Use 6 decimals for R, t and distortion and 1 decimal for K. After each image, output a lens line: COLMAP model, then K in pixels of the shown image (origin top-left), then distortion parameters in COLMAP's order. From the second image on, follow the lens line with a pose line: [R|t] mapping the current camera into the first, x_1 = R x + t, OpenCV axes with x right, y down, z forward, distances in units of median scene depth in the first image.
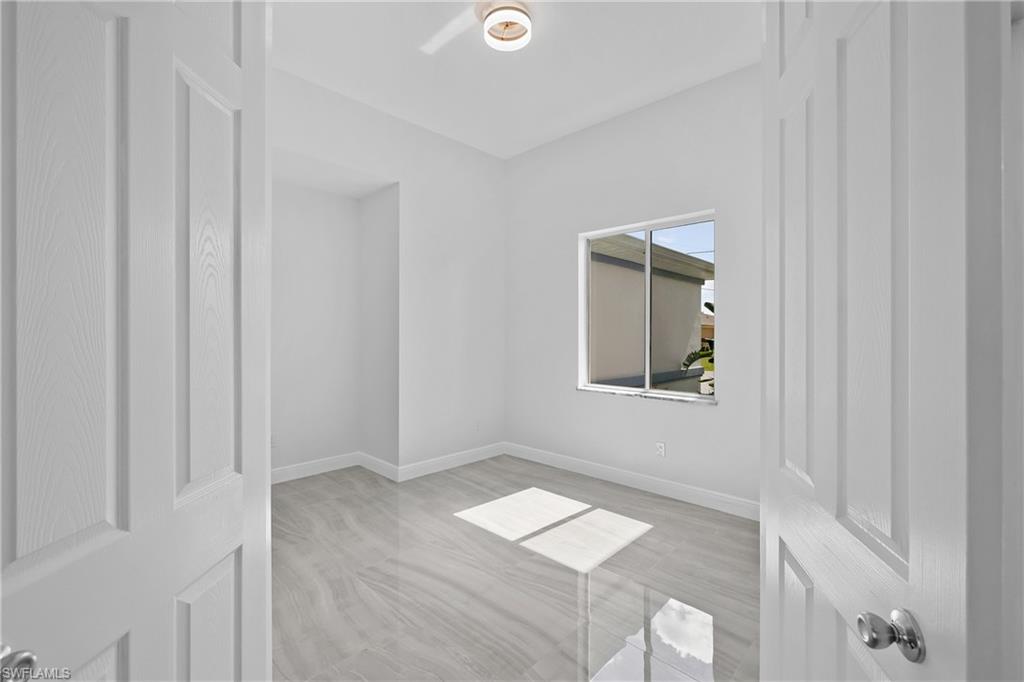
lens RADIAL K [[441.7, 0, 514.3], [0, 441.7, 344.4], [0, 0, 1]] dist [0.001233, -0.000594]
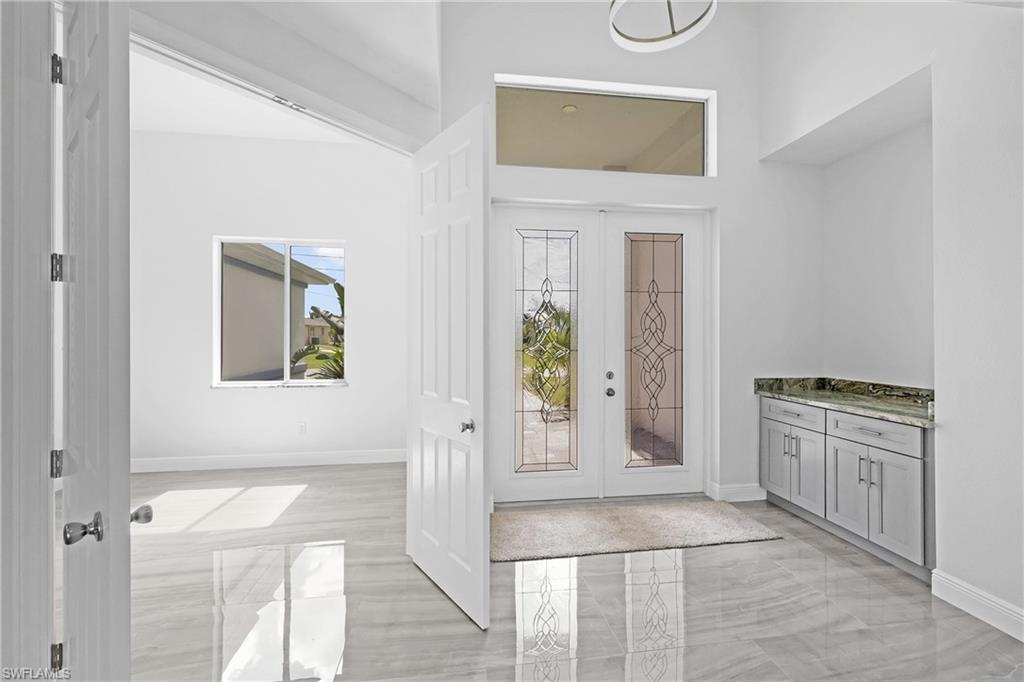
lens RADIAL K [[441.7, 0, 519.6], [0, 441.7, 342.5], [0, 0, 1]] dist [0.001233, -0.000594]
pose [[0.620596, -0.015749, 0.783973, -0.240486], [0.016642, 0.999838, 0.006912, 0.002195], [-0.783954, 0.008757, 0.620757, -0.220902]]
